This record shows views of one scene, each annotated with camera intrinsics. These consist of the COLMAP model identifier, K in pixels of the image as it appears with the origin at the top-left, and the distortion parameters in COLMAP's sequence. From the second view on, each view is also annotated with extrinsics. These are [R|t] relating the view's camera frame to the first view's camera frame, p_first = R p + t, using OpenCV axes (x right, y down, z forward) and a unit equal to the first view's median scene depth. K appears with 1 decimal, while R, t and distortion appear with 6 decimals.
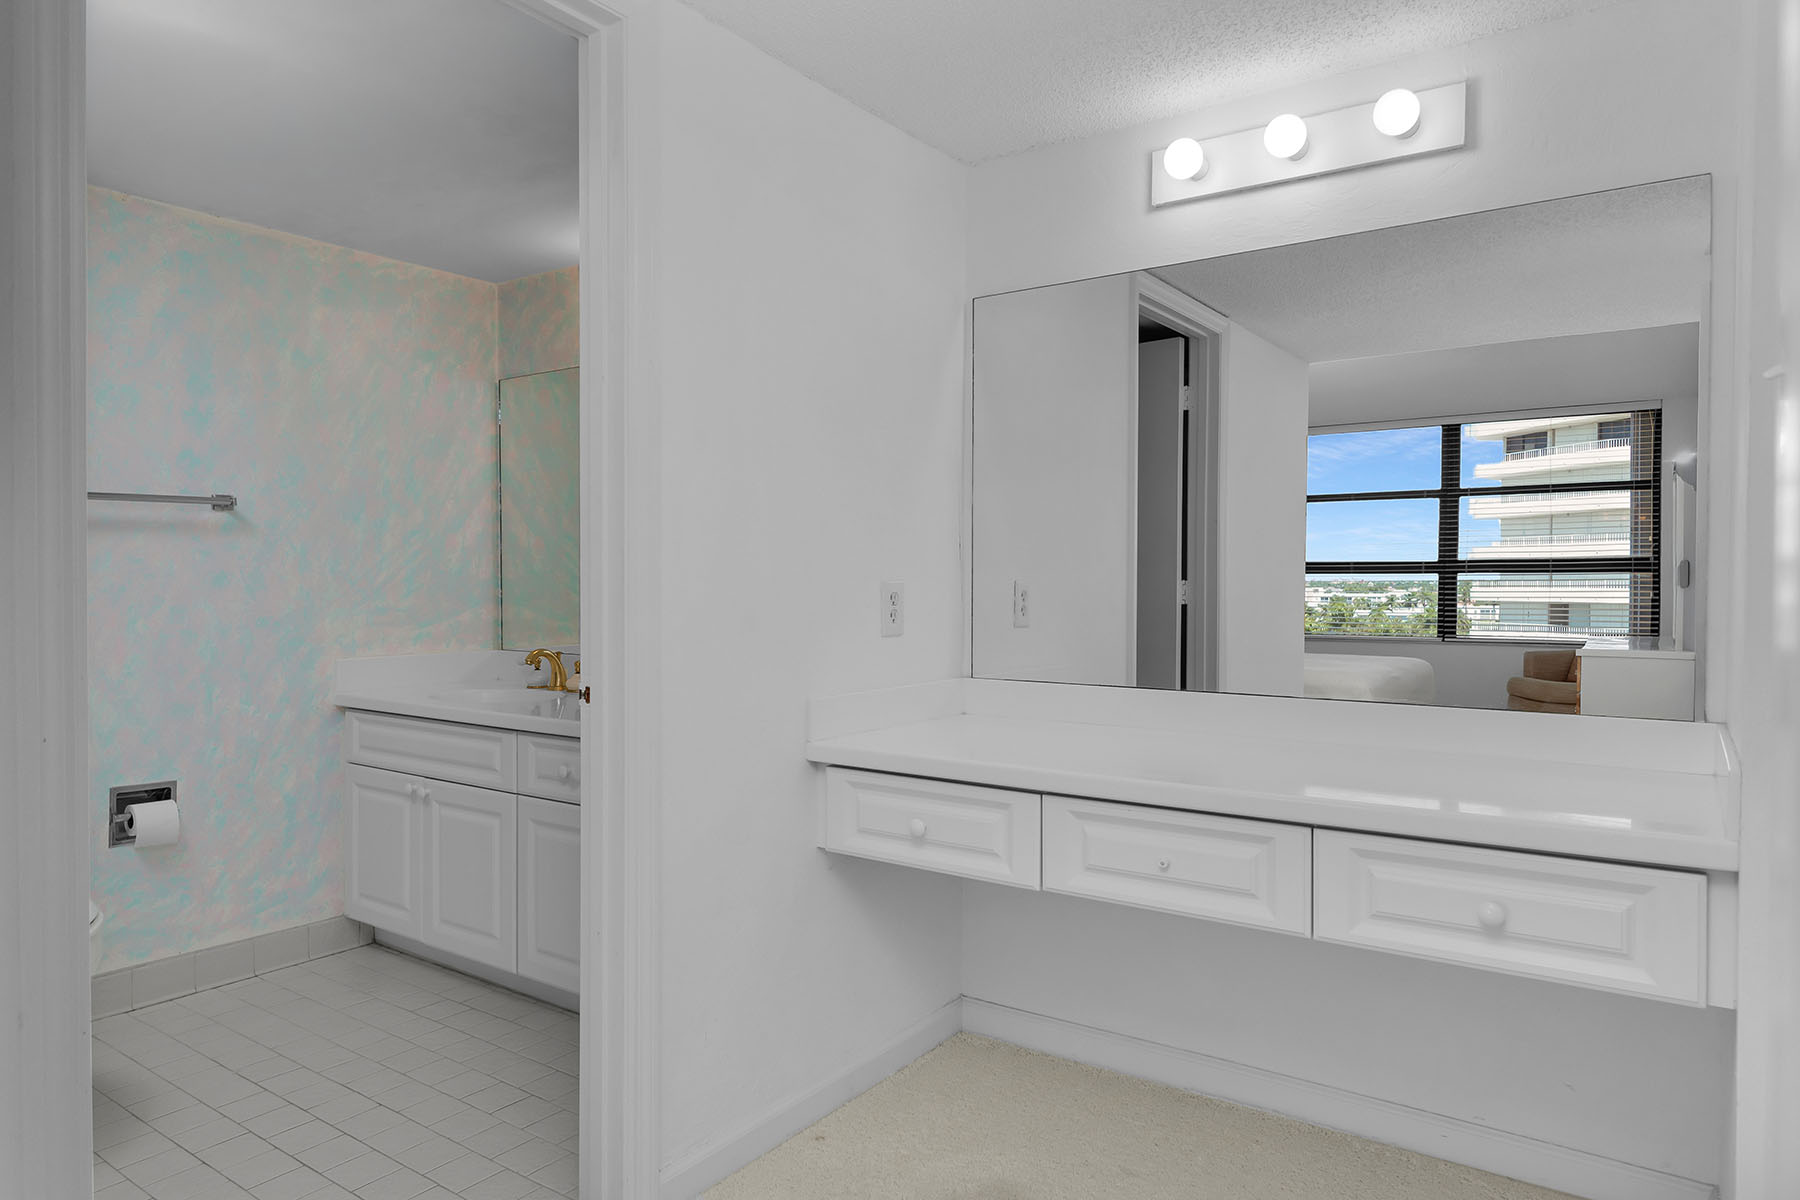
lens RADIAL K [[1107.8, 0, 900.0], [0, 1107.8, 600.0], [0, 0, 1]] dist [0.000136, 0.001011]
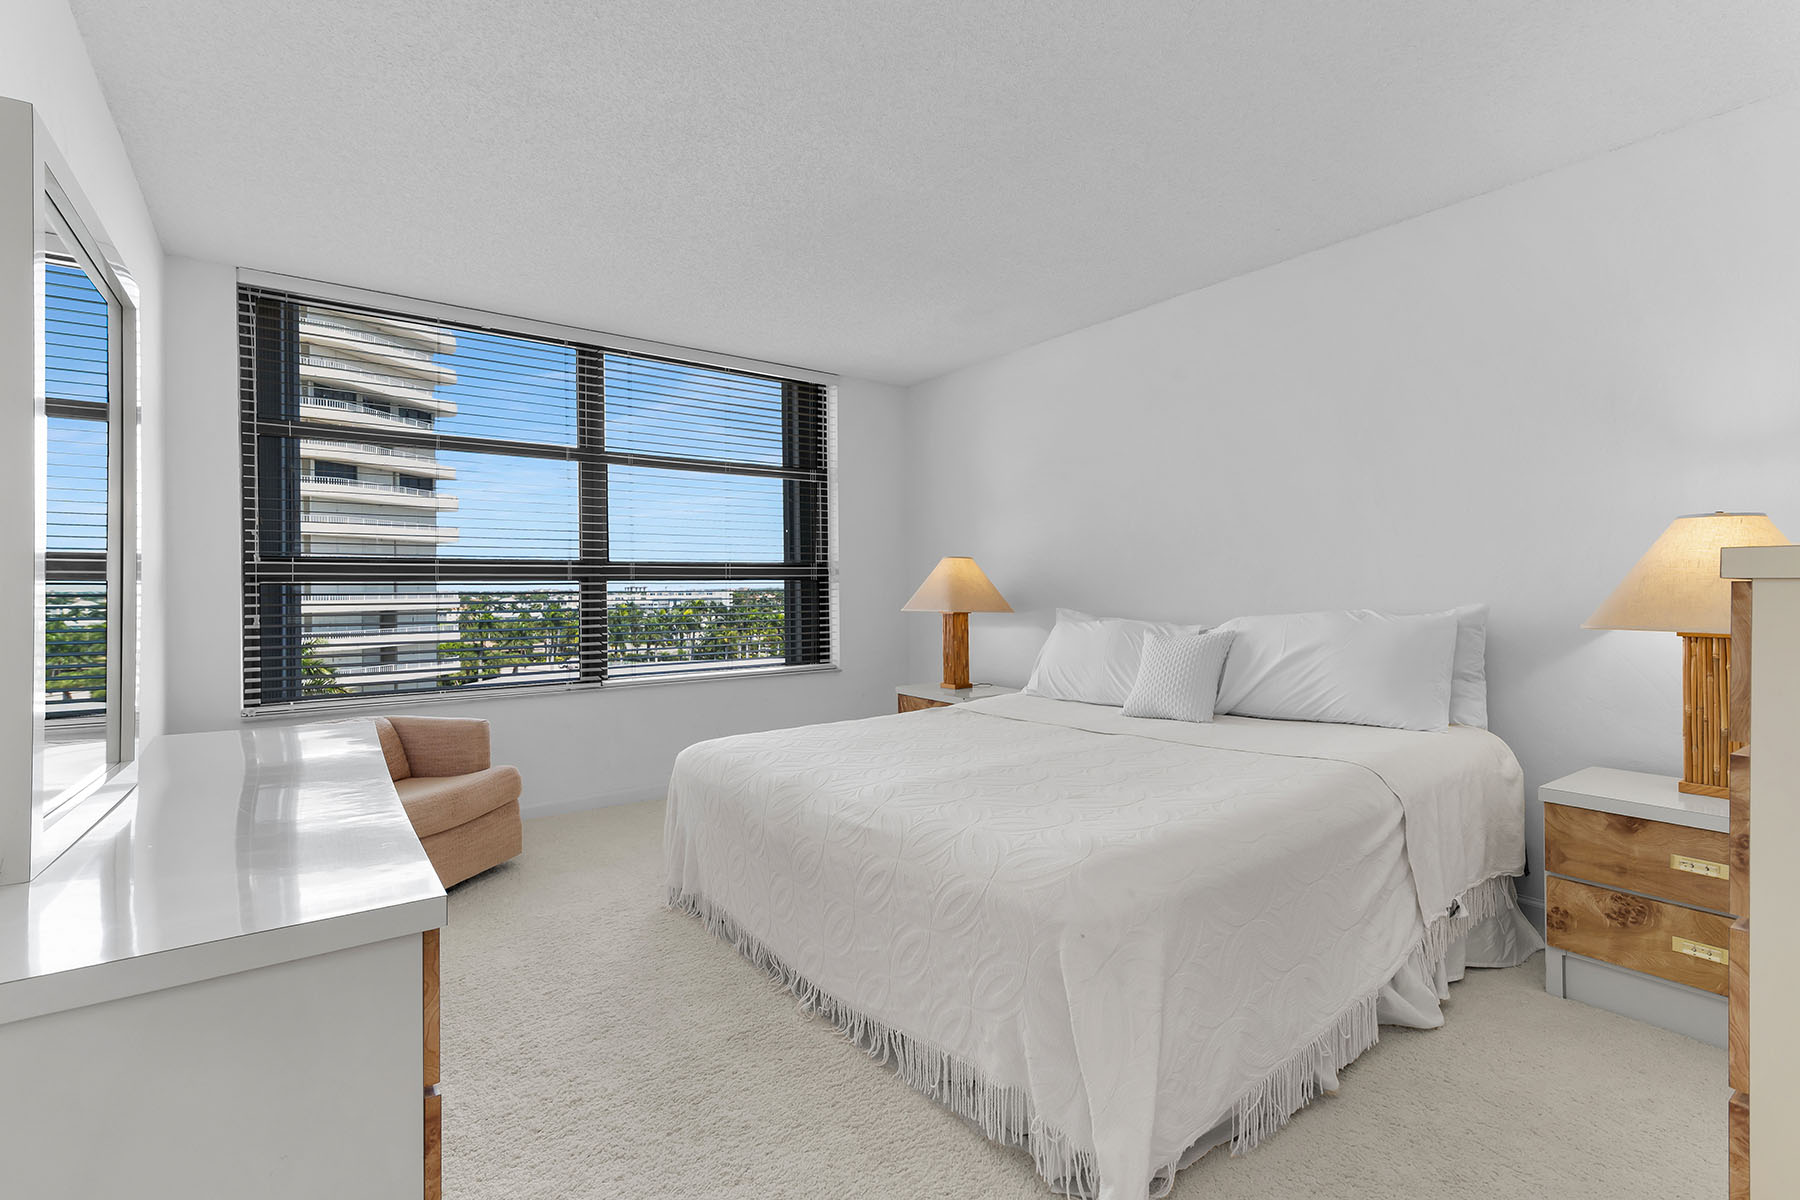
lens RADIAL K [[786.2, 0, 900.0], [0, 786.2, 600.0], [0, 0, 1]] dist [0.000732, 0.000117]
pose [[0.320451, -0.017221, 0.947109, 0.102020], [0.021281, 0.999713, 0.010978, -0.011988], [-0.947026, 0.016638, 0.320726, 0.584947]]
